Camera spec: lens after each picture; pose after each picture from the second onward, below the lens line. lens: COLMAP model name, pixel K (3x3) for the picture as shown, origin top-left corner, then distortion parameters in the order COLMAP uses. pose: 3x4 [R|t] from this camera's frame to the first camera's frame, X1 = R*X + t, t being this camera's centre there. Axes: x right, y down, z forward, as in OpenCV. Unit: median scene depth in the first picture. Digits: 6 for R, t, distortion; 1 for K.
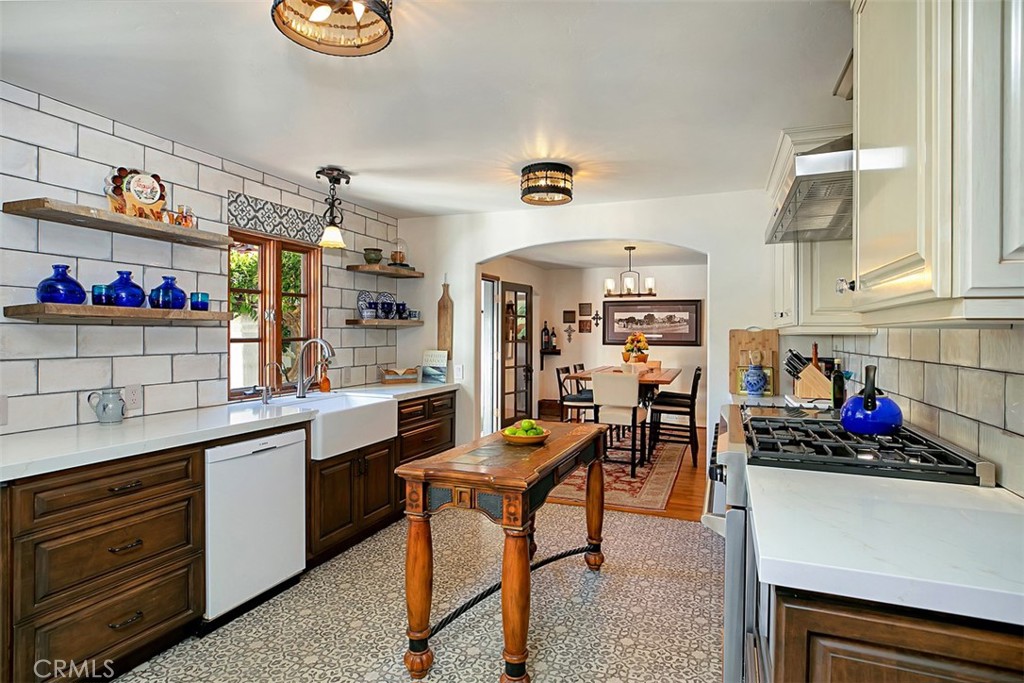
lens RADIAL K [[552.9, 0, 511.1], [0, 552.9, 339.1], [0, 0, 1]] dist [-0.001247, -0.000129]
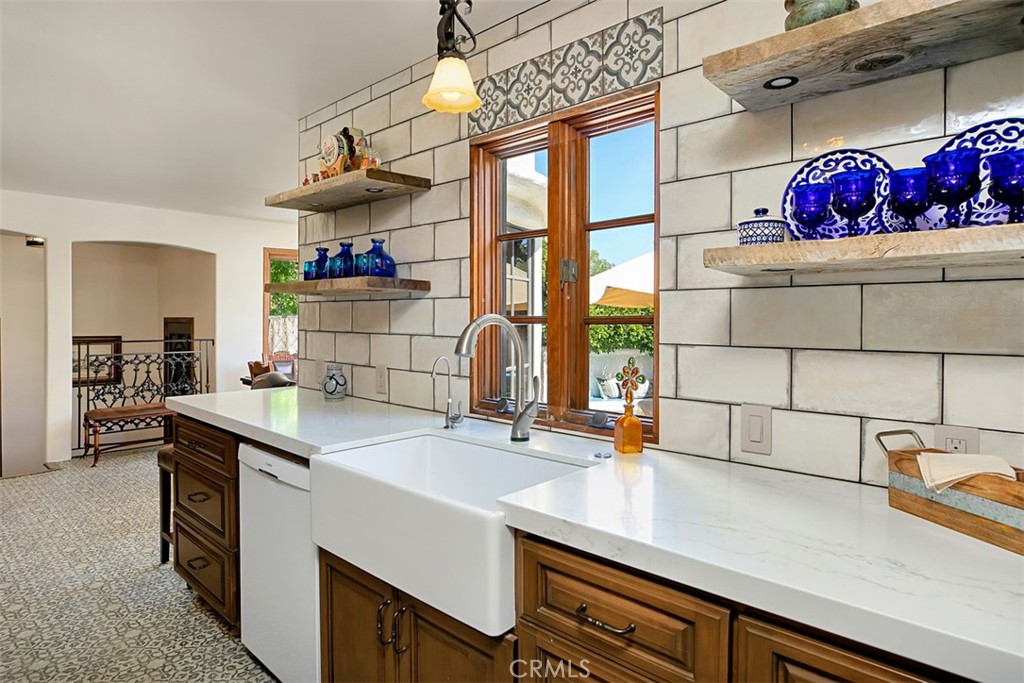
lens RADIAL K [[589.1, 0, 510.8], [0, 589.1, 307.1], [0, 0, 1]] dist [-0.008965, -0.000807]
pose [[-0.376308, -0.006124, -0.926475, 0.095765], [-0.005319, 0.999976, -0.004450, -0.007313], [0.926479, 0.003253, -0.376331, 1.215655]]
